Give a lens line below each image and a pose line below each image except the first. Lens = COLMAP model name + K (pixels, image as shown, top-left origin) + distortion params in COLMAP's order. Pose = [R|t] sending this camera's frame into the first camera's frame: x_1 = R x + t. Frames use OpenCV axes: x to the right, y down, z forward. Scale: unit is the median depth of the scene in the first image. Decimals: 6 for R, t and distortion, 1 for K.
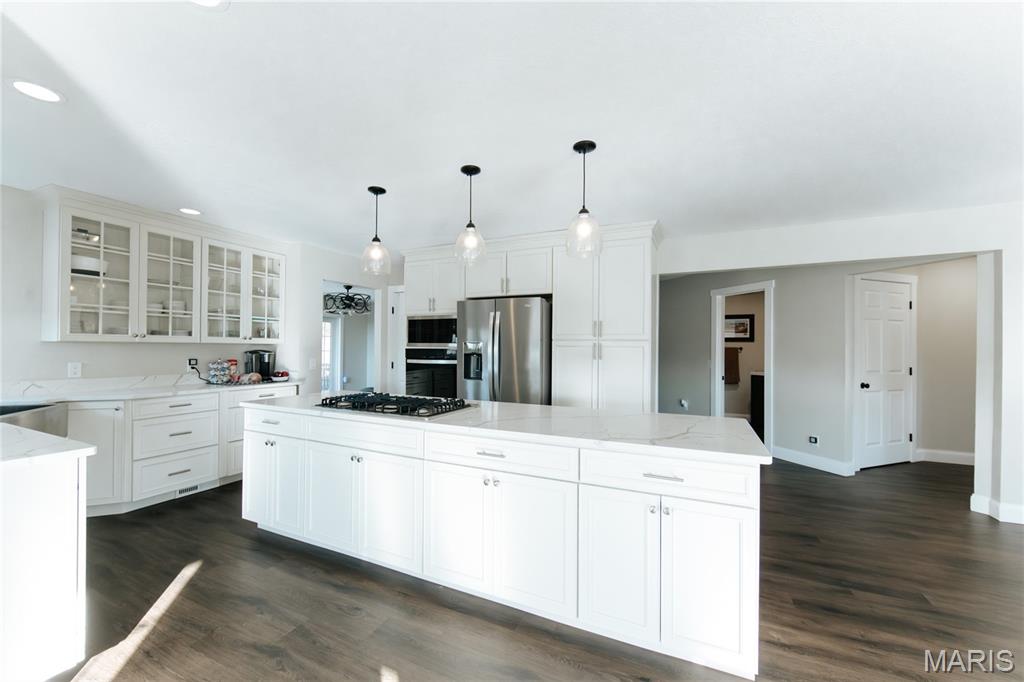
lens RADIAL K [[401.1, 0, 509.4], [0, 401.1, 345.1], [0, 0, 1]] dist [-0.000732, -0.000415]
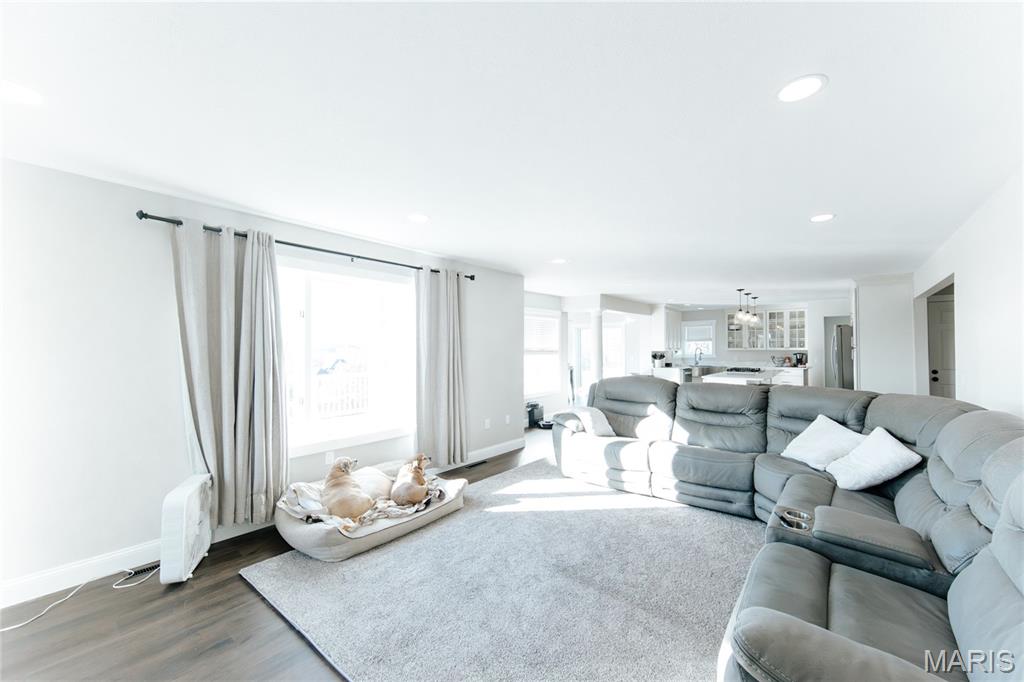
lens RADIAL K [[403.2, 0, 511.3], [0, 403.2, 343.5], [0, 0, 1]] dist [-0.001927, -0.000410]
pose [[-0.241584, -0.019859, -0.970177, 2.117397], [0.008433, 0.999710, -0.022564, -0.003296], [0.970343, -0.013633, -0.241346, -0.001049]]
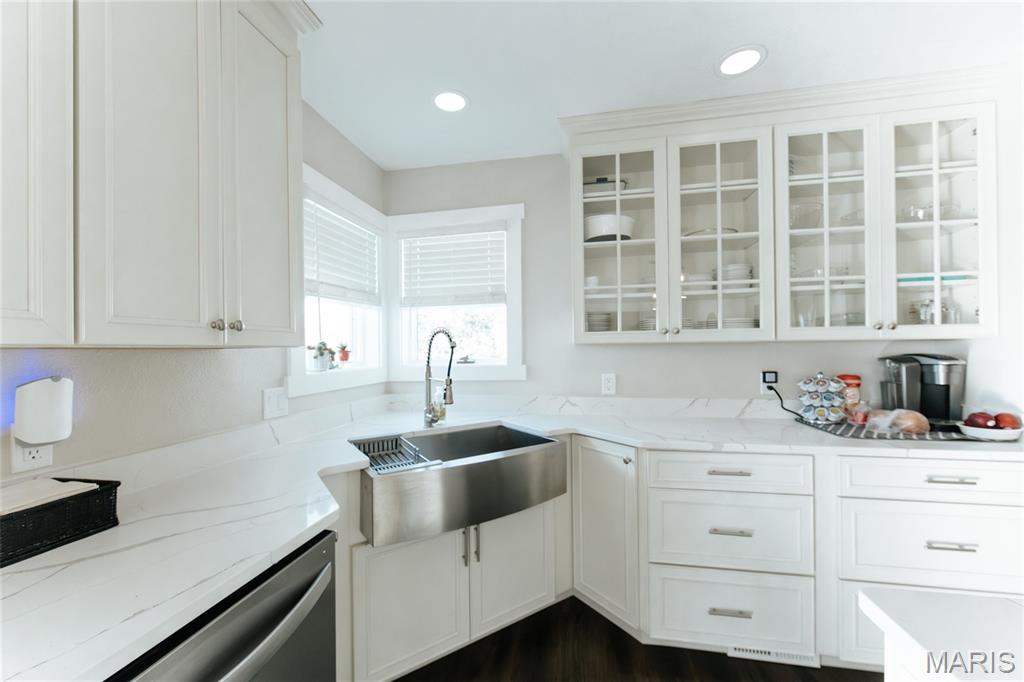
lens RADIAL K [[402.6, 0, 508.8], [0, 402.6, 347.6], [0, 0, 1]] dist [-0.001564, -0.000370]
pose [[0.239286, -0.012449, -0.970869, -0.349828], [0.020961, 0.999751, -0.007653, -0.000257], [0.970723, -0.018519, 0.239487, 0.532213]]
